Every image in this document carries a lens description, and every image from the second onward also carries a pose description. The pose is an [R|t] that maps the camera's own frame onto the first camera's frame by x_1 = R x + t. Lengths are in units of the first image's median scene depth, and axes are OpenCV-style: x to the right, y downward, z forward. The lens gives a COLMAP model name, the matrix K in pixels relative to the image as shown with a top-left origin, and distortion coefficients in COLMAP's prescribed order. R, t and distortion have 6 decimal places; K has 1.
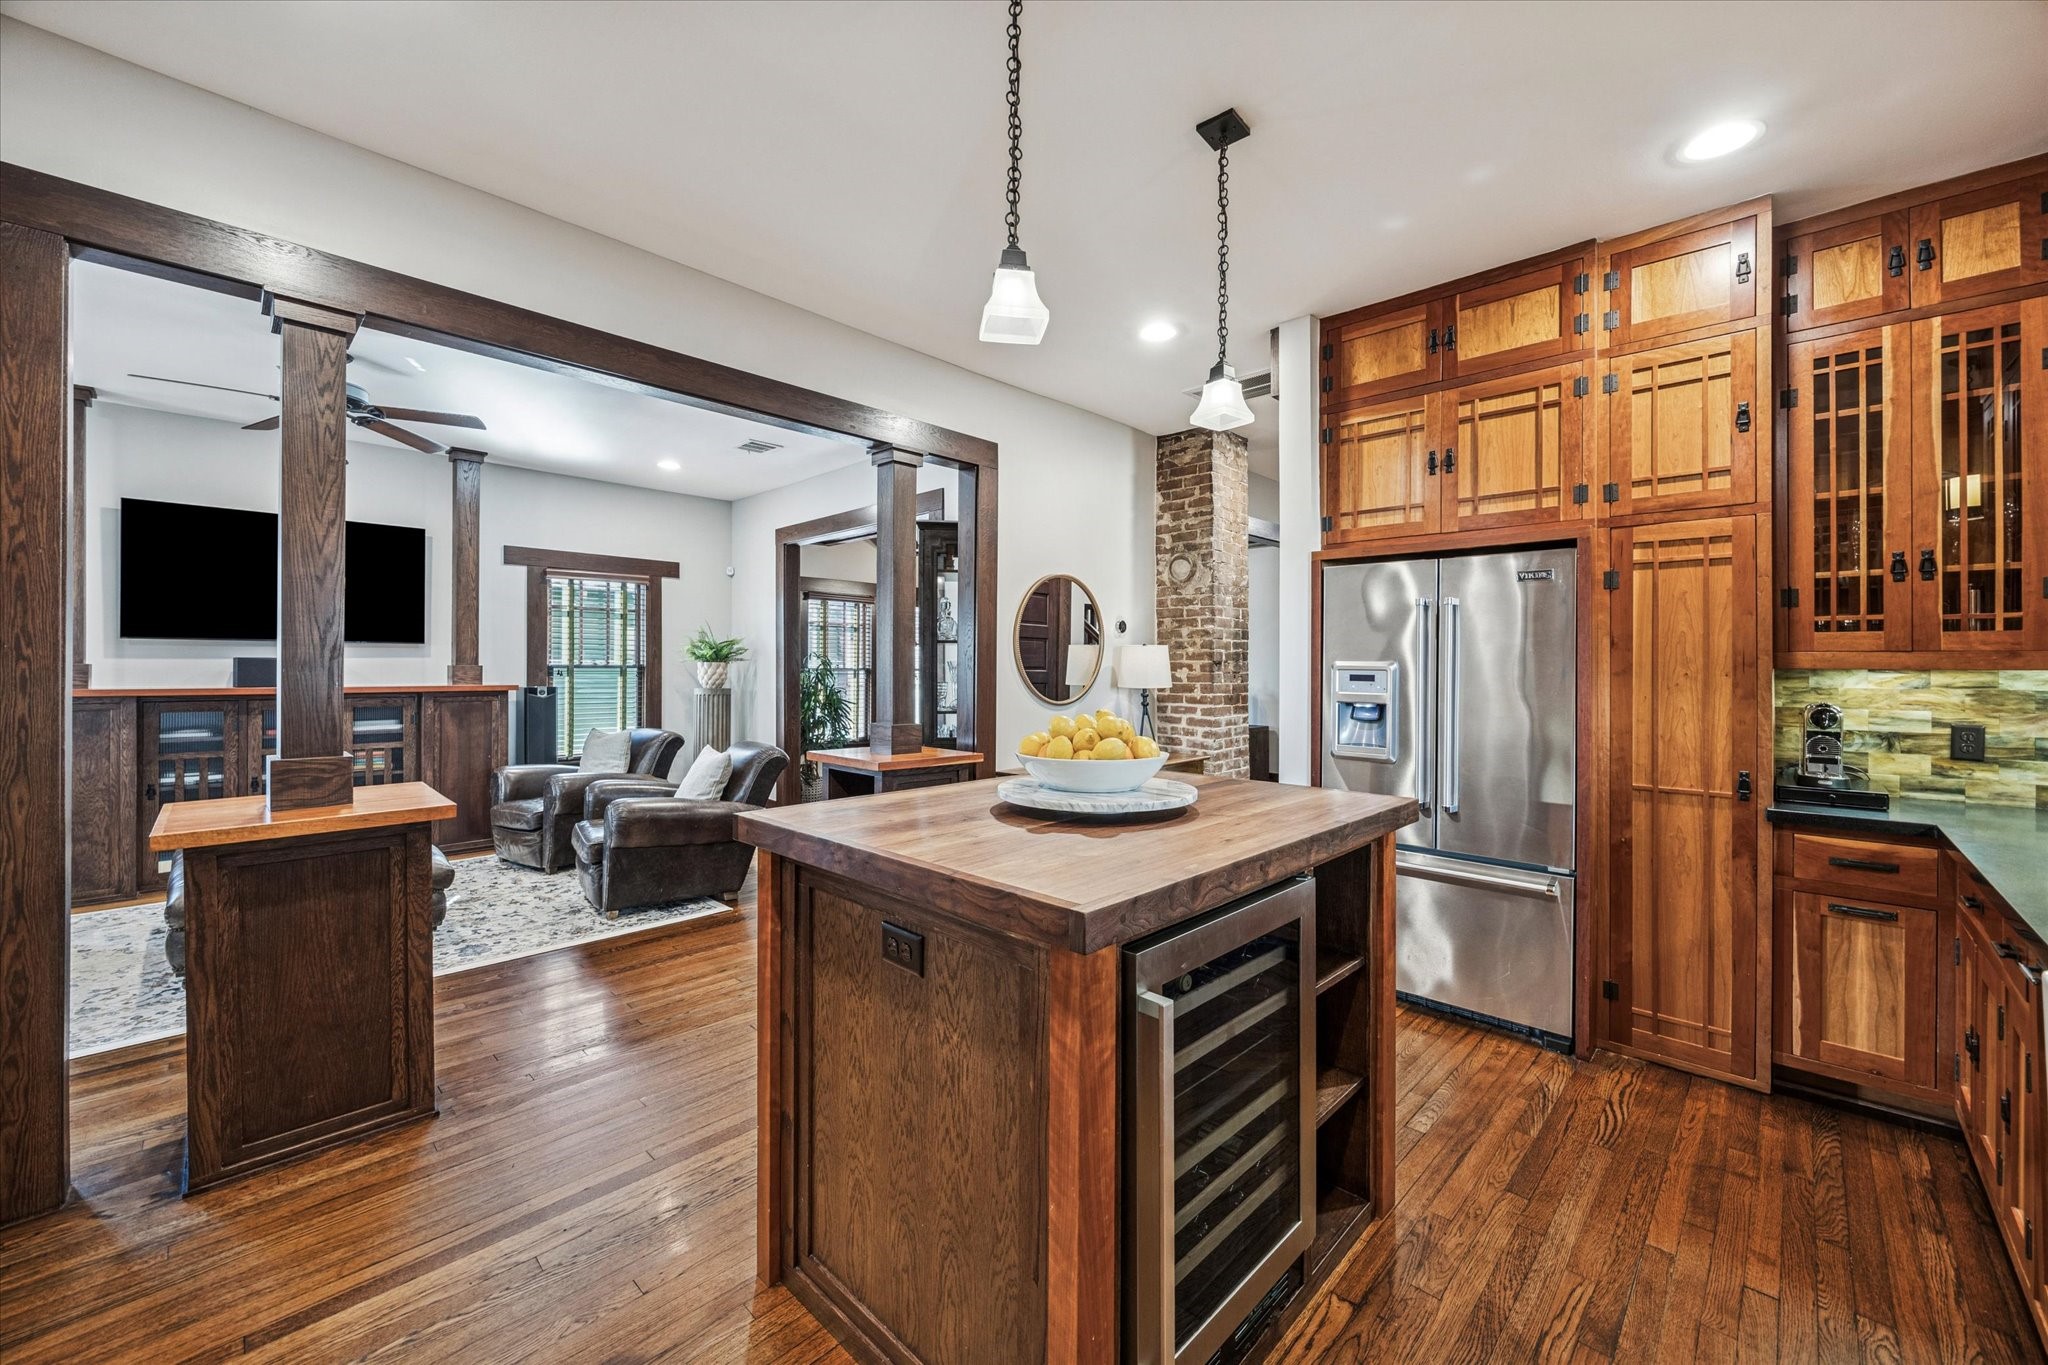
lens RADIAL K [[792.1, 0, 1046.6], [0, 792.1, 662.5], [0, 0, 1]] dist [-0.004989, -0.000827]
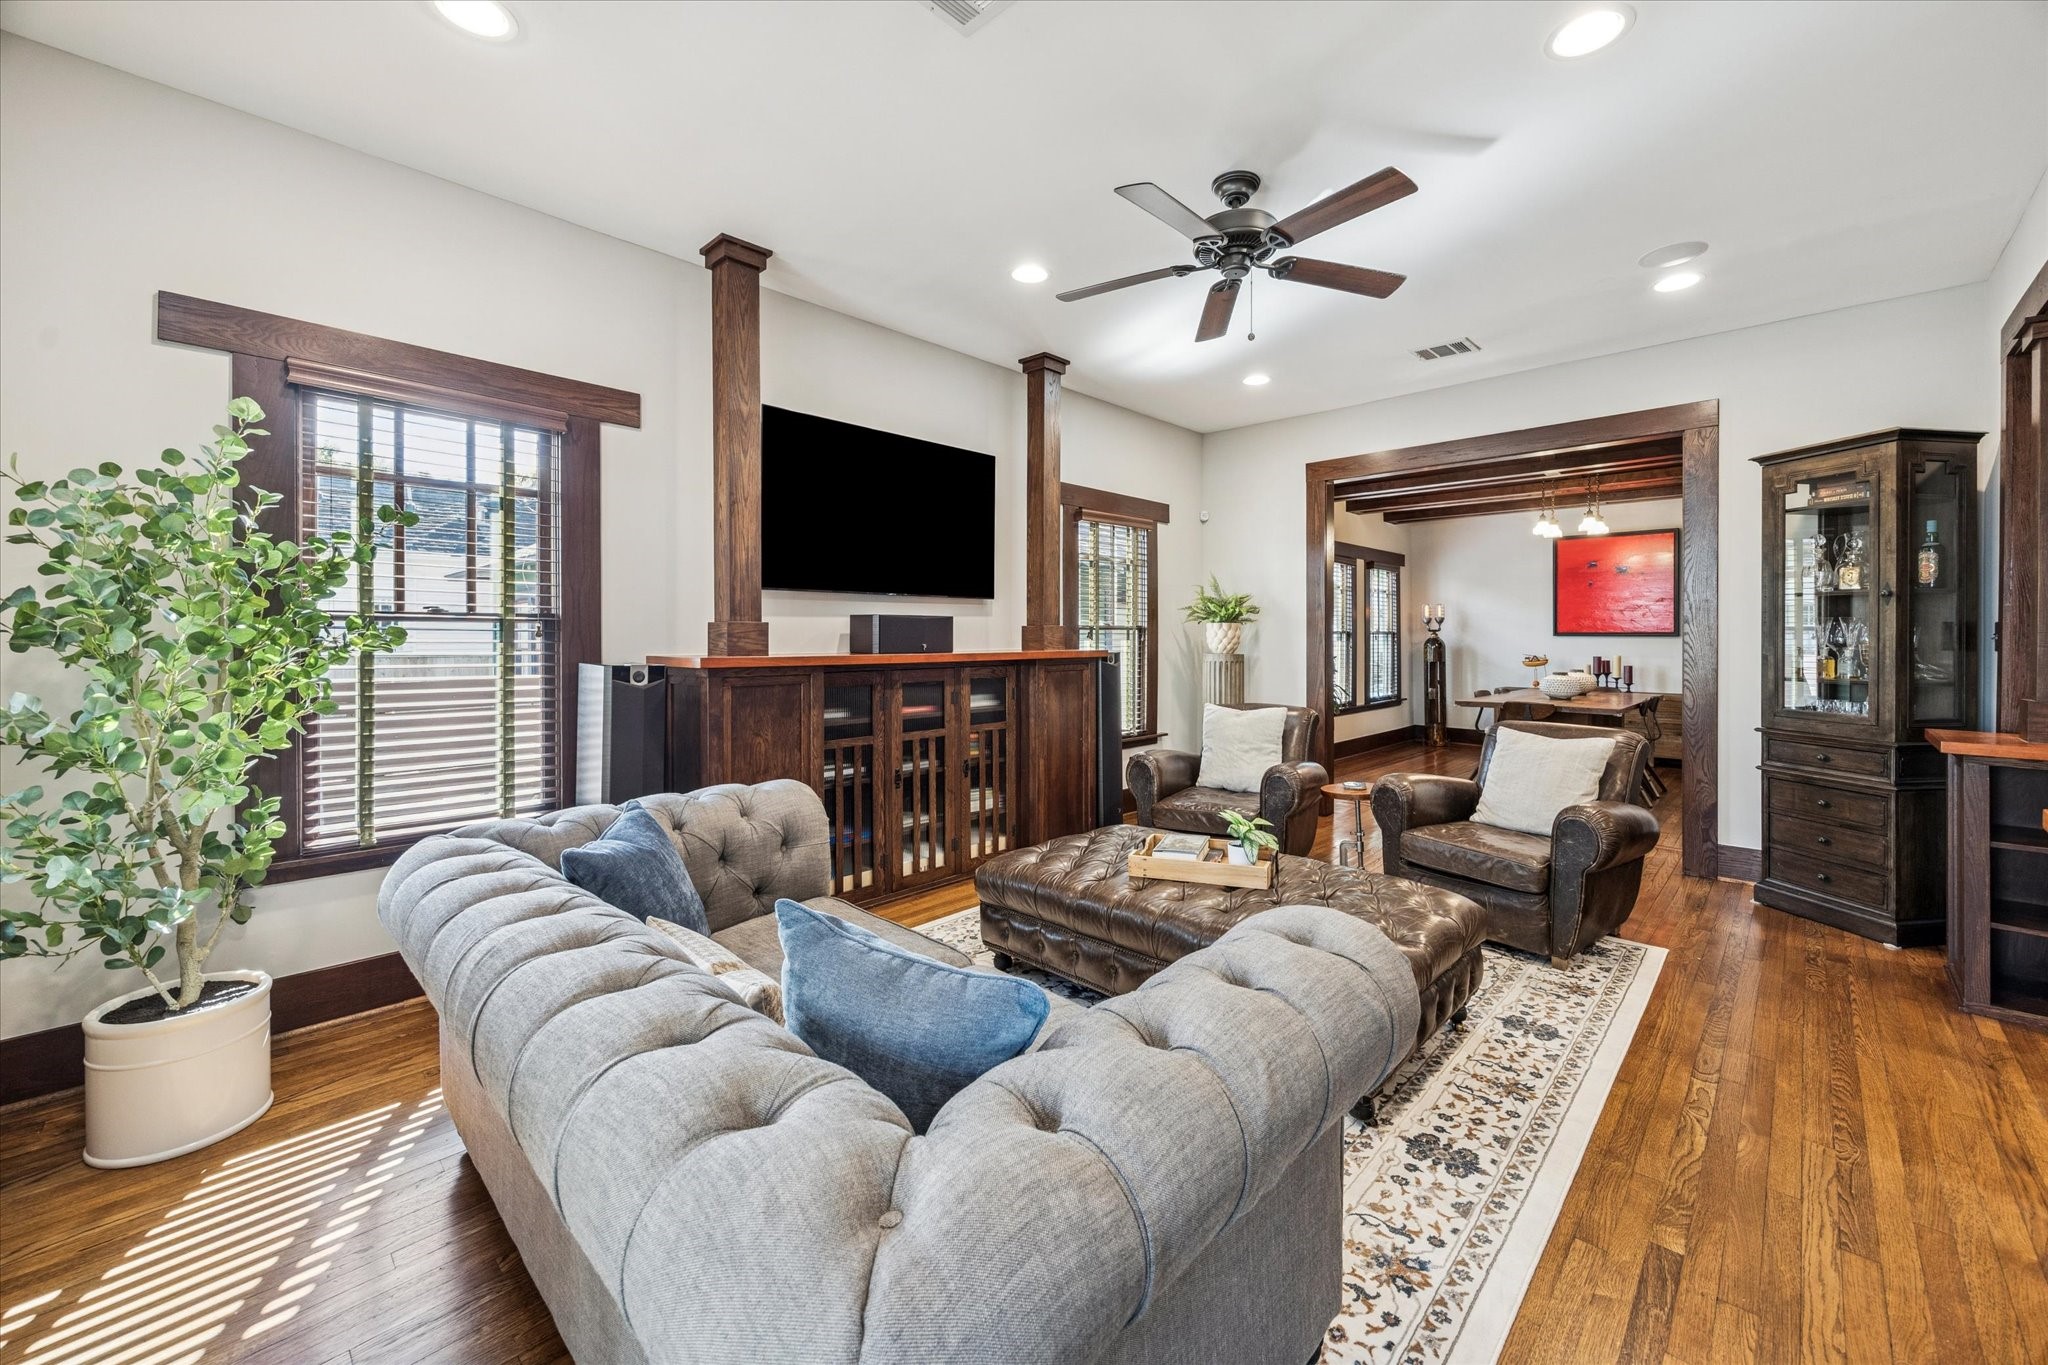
lens RADIAL K [[792.1, 0, 1061.8], [0, 792.1, 634.4], [0, 0, 1]] dist [-0.004989, -0.000827]
pose [[0.999996, -0.002348, -0.001433, -0.755358], [0.002357, 0.999974, 0.006795, 0.006843], [0.001417, -0.006799, 0.999976, 0.202116]]
